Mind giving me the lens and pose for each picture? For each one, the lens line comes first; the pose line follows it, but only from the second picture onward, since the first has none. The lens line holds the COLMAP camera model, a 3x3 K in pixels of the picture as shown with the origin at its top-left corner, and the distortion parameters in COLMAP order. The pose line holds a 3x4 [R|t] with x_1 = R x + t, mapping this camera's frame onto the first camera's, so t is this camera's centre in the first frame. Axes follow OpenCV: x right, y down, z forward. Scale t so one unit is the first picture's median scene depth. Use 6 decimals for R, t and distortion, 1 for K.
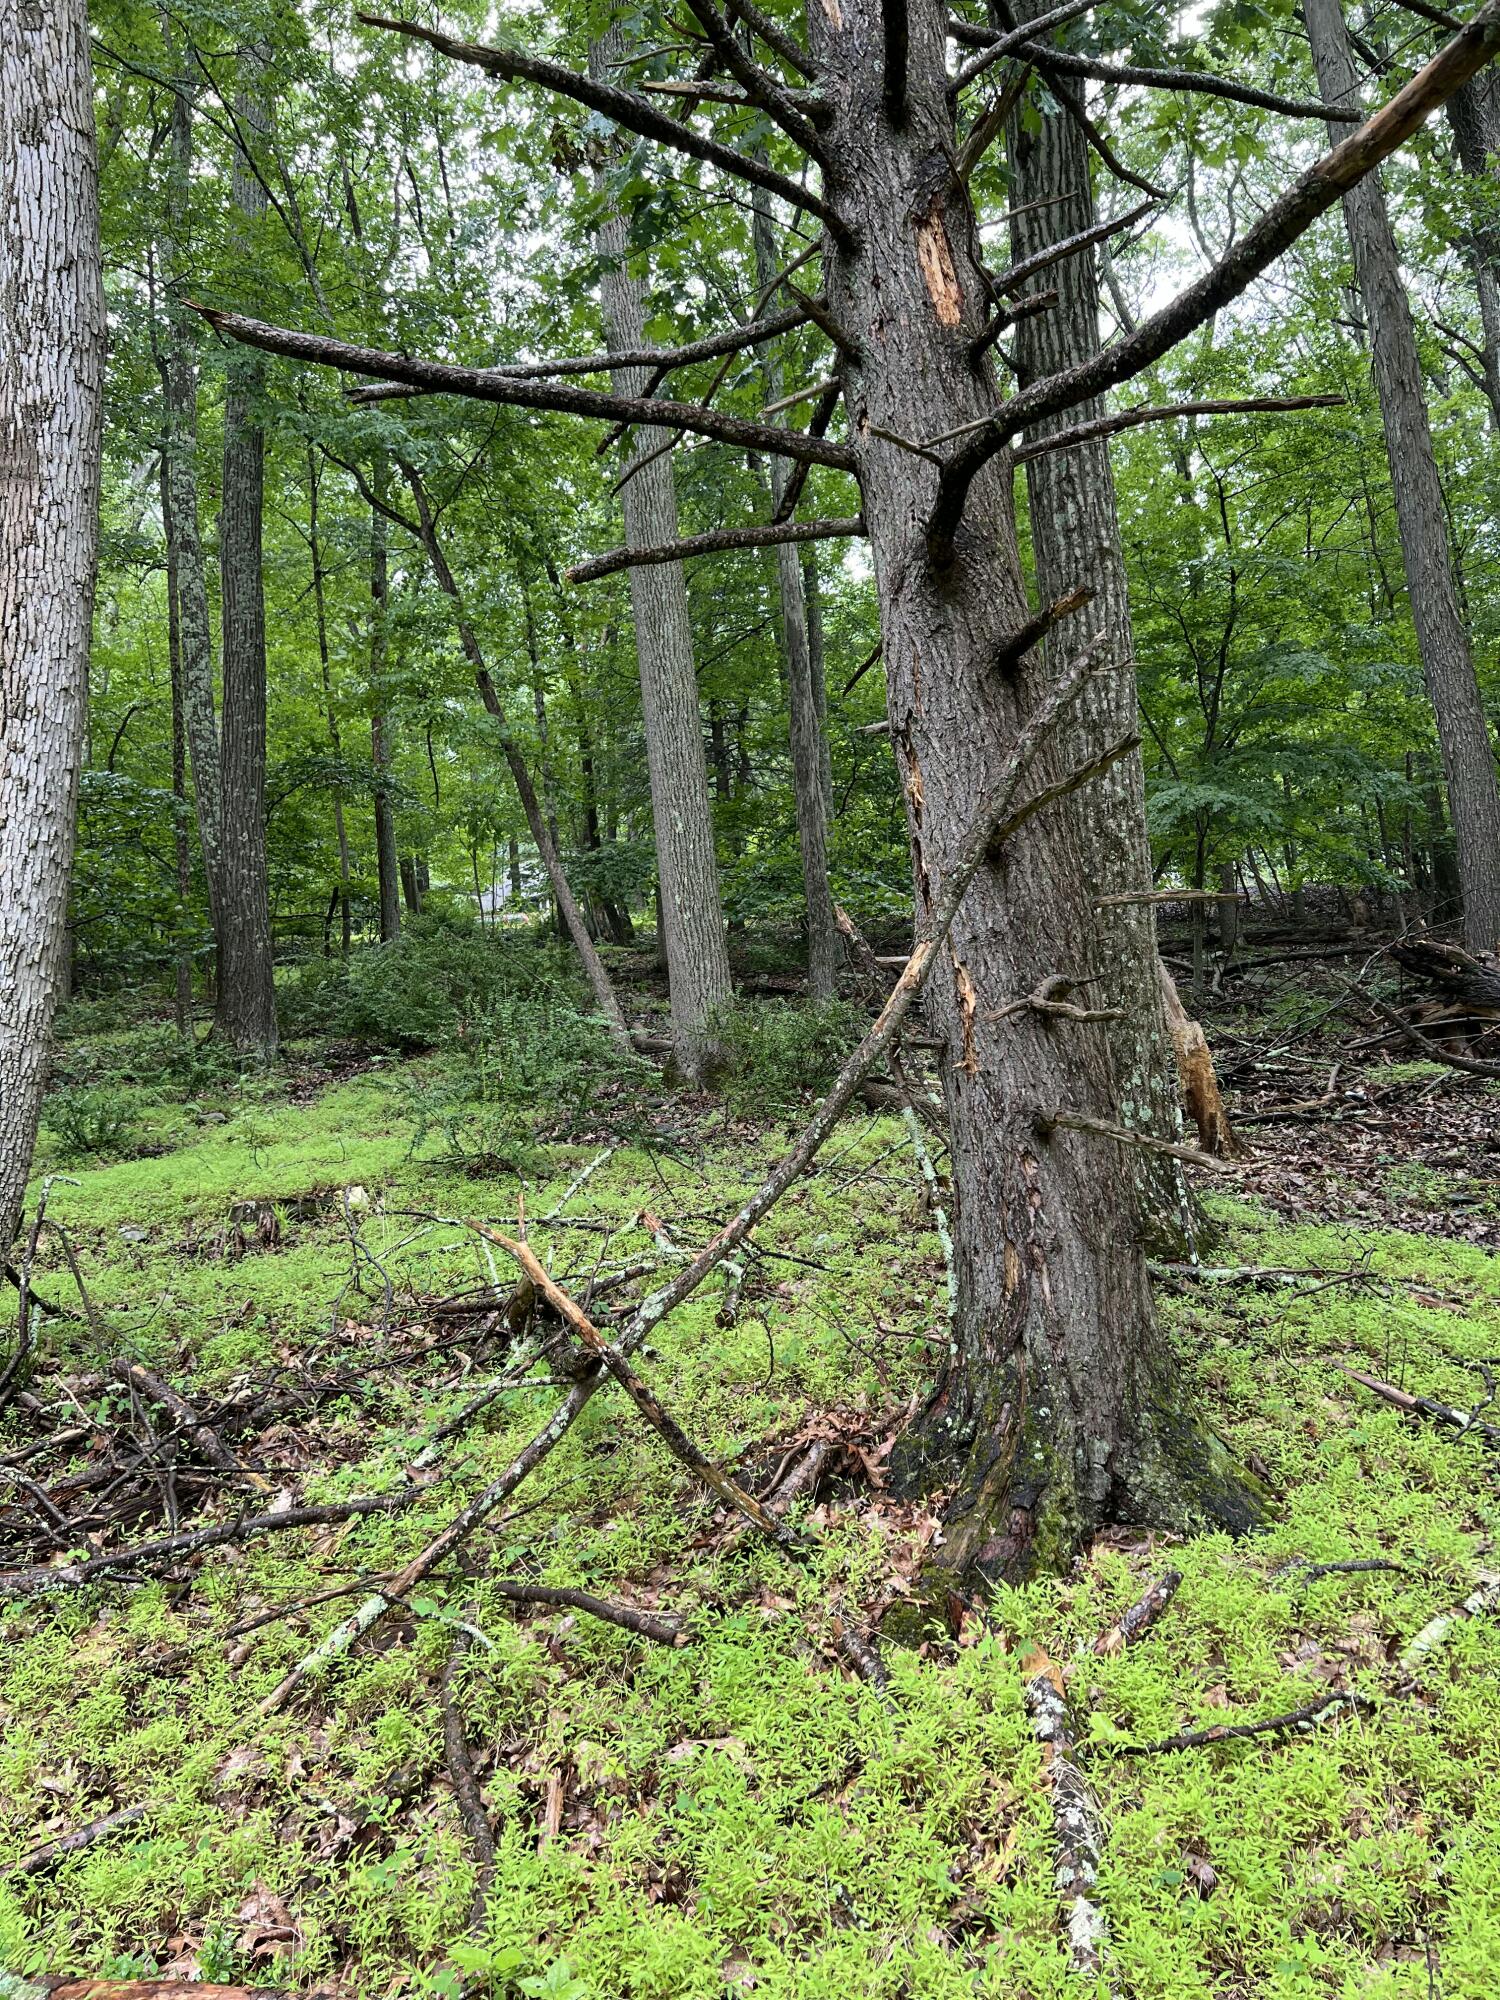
lens RADIAL K [[1452.0, 0, 757.7], [0, 1452.0, 1004.5], [0, 0, 1]] dist [0.020912, -0.043067]
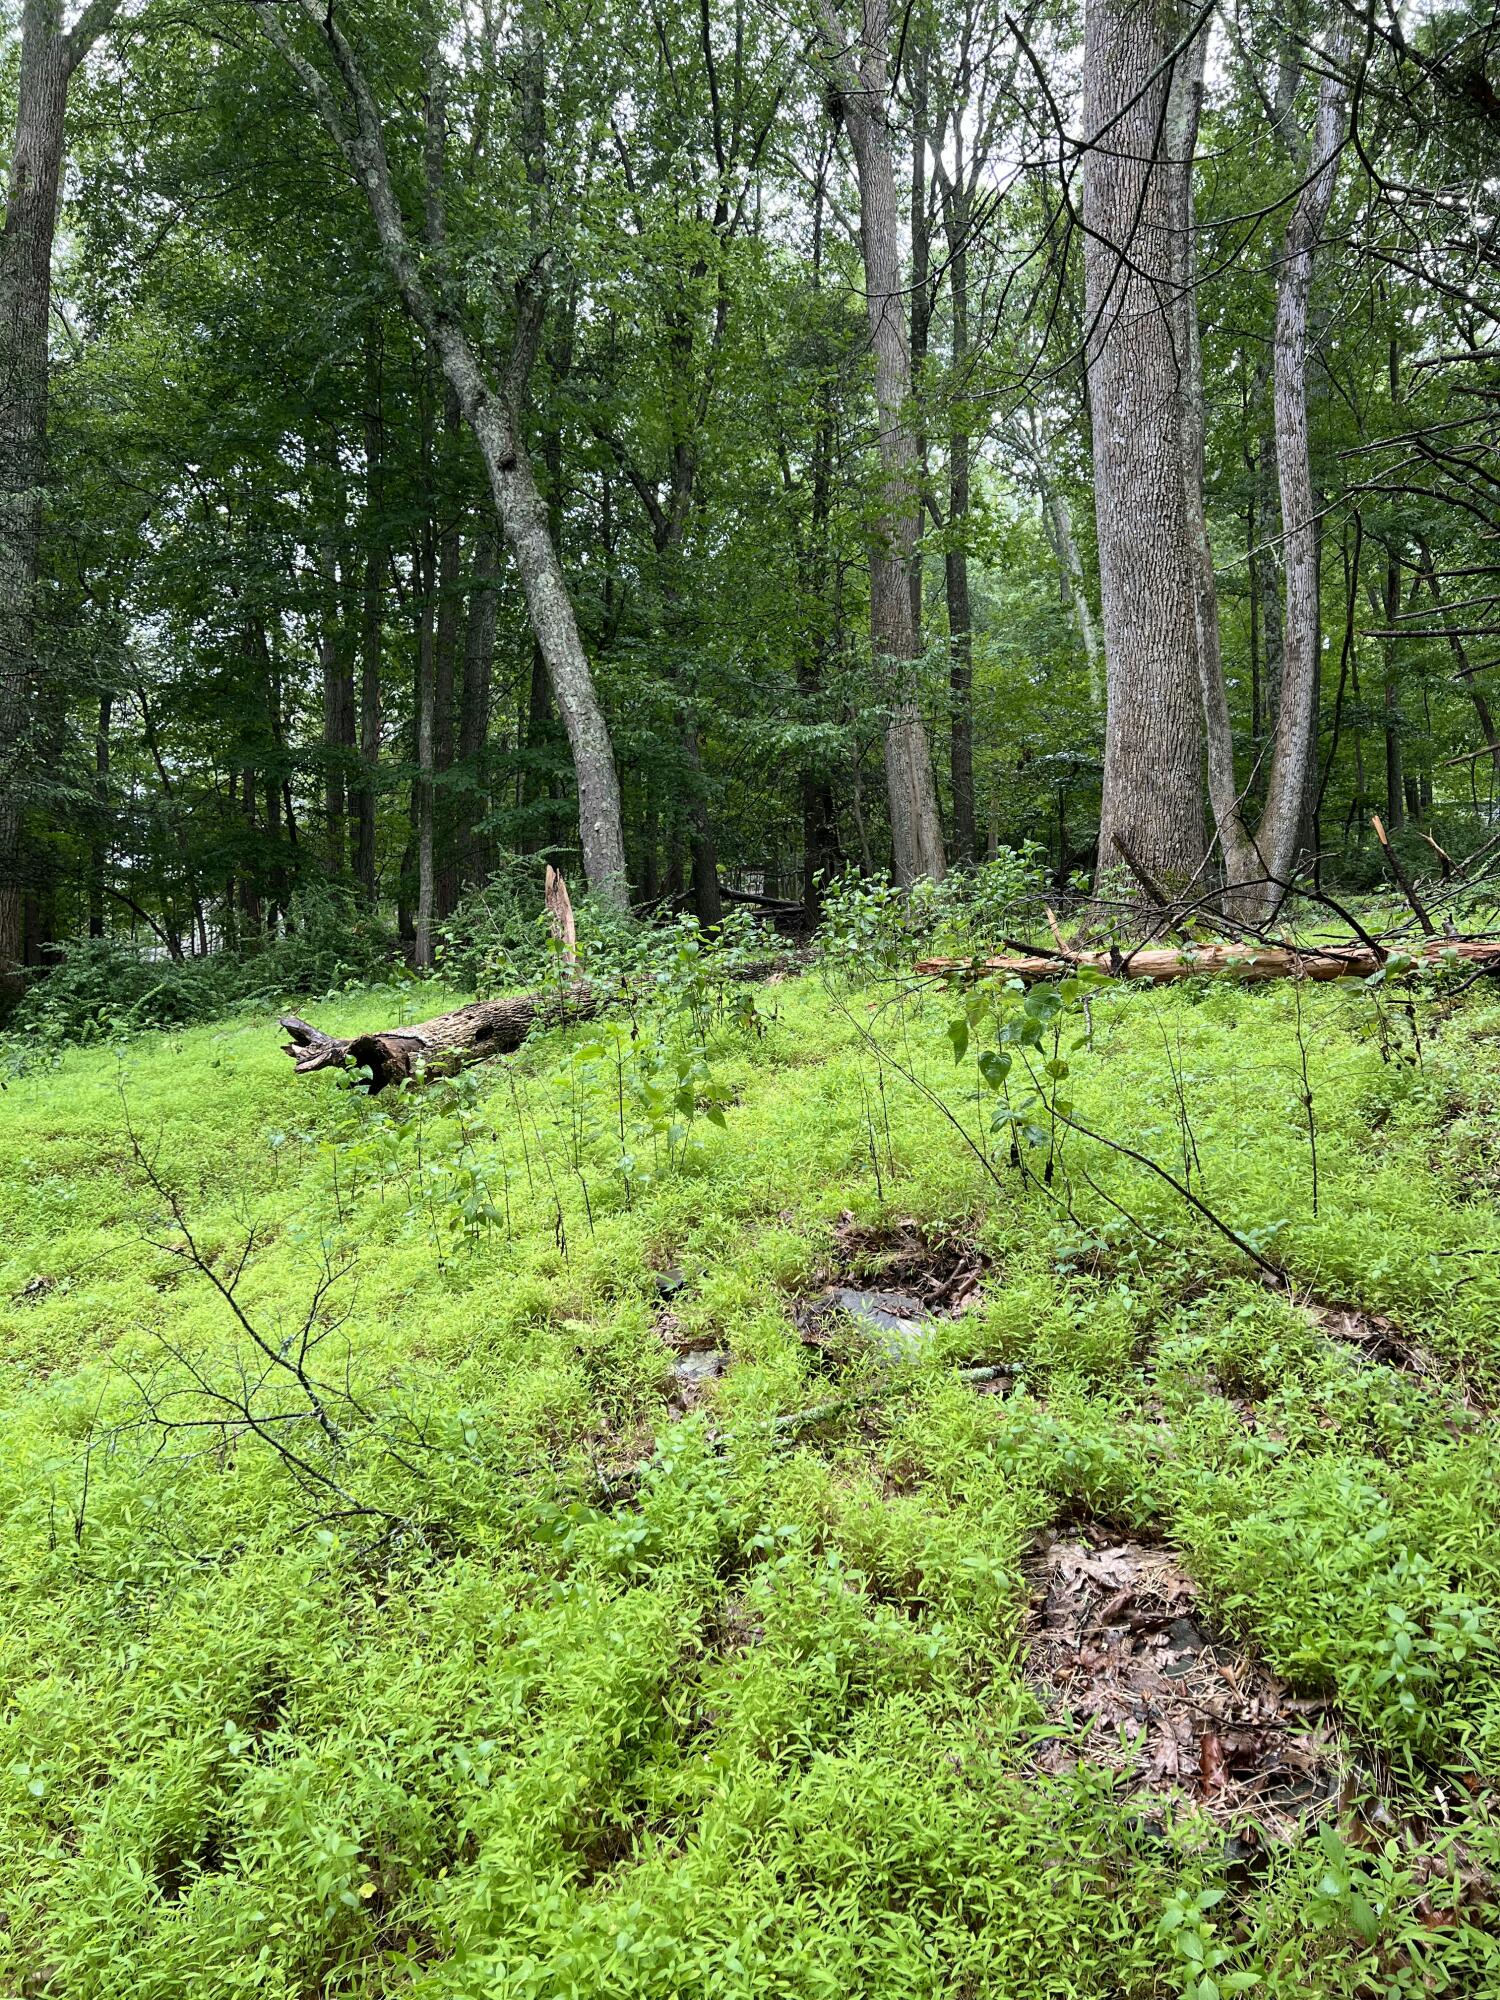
lens RADIAL K [[1452.0, 0, 724.0], [0, 1452.0, 1046.1], [0, 0, 1]] dist [0.020912, -0.043067]
pose [[0.780720, 0.049151, -0.622945, 0.154905], [-0.006958, 0.997524, 0.069986, 0.080357], [0.624842, -0.050305, 0.779129, -0.616873]]
